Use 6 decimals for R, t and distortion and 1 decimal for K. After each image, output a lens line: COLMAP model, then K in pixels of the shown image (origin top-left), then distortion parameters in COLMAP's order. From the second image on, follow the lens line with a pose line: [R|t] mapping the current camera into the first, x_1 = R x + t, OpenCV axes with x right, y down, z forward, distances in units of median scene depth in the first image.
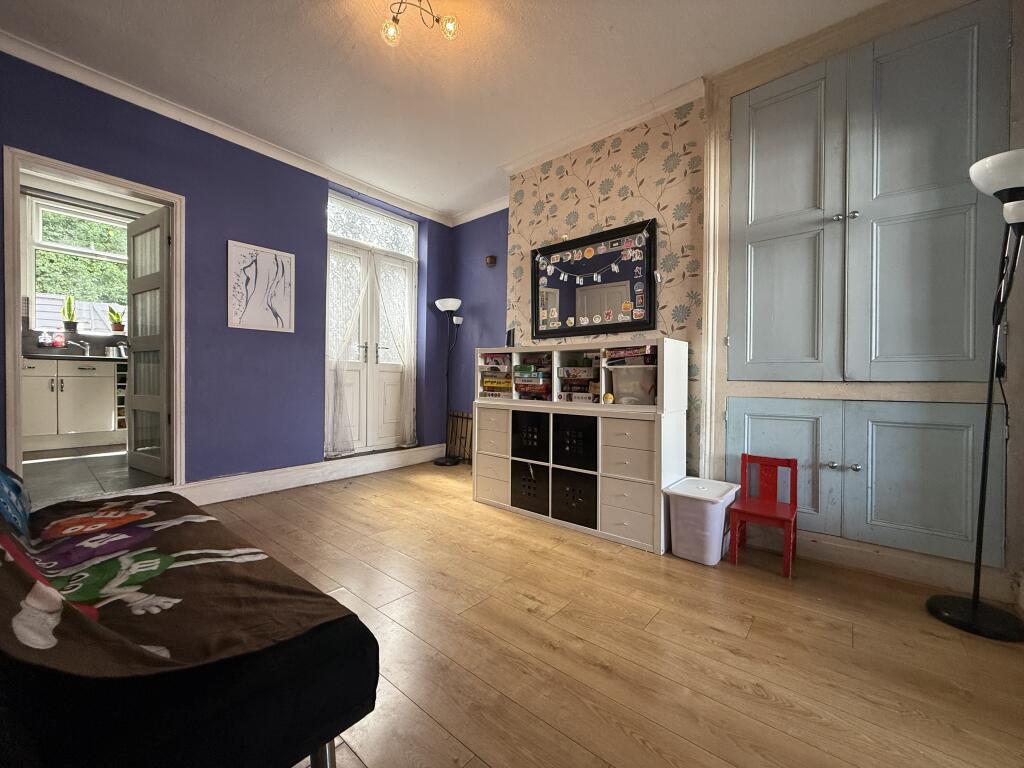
lens RADIAL K [[408.6, 0, 506.2], [0, 408.6, 384.2], [0, 0, 1]] dist [-0.001122, 0.000283]
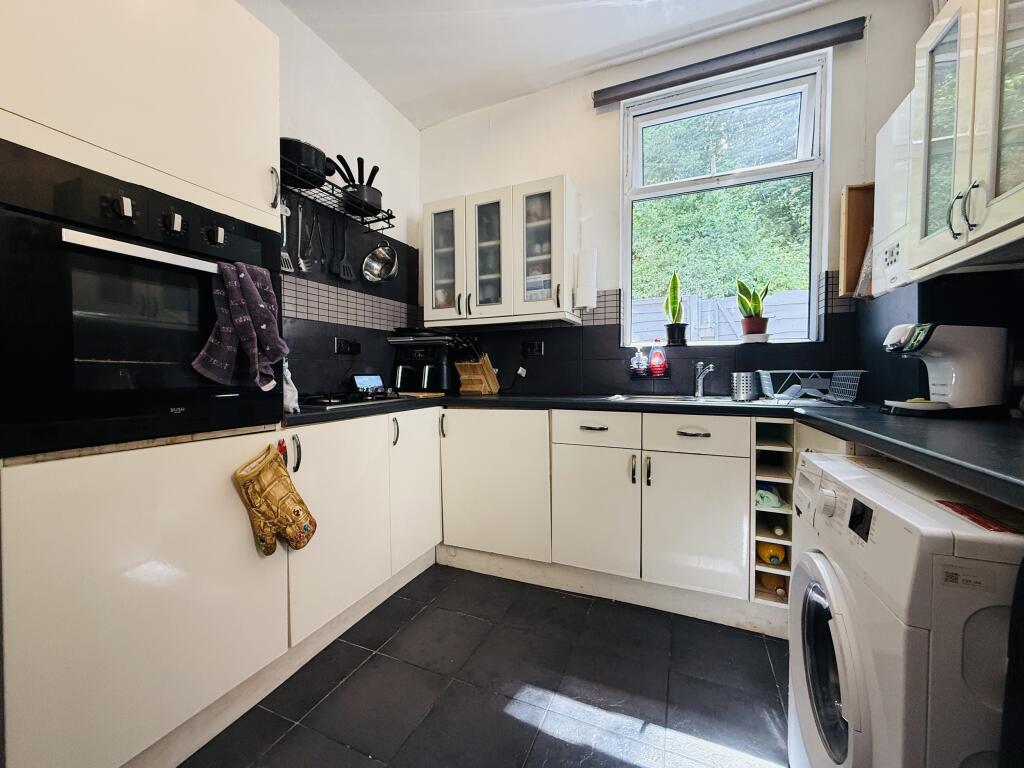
lens RADIAL K [[408.6, 0, 503.1], [0, 408.6, 385.0], [0, 0, 1]] dist [-0.001122, 0.000283]
pose [[0.287884, 0.021880, -0.957415, -0.646435], [-0.006498, 0.999761, 0.020894, -0.087388], [0.957643, 0.000206, 0.287958, 0.653750]]
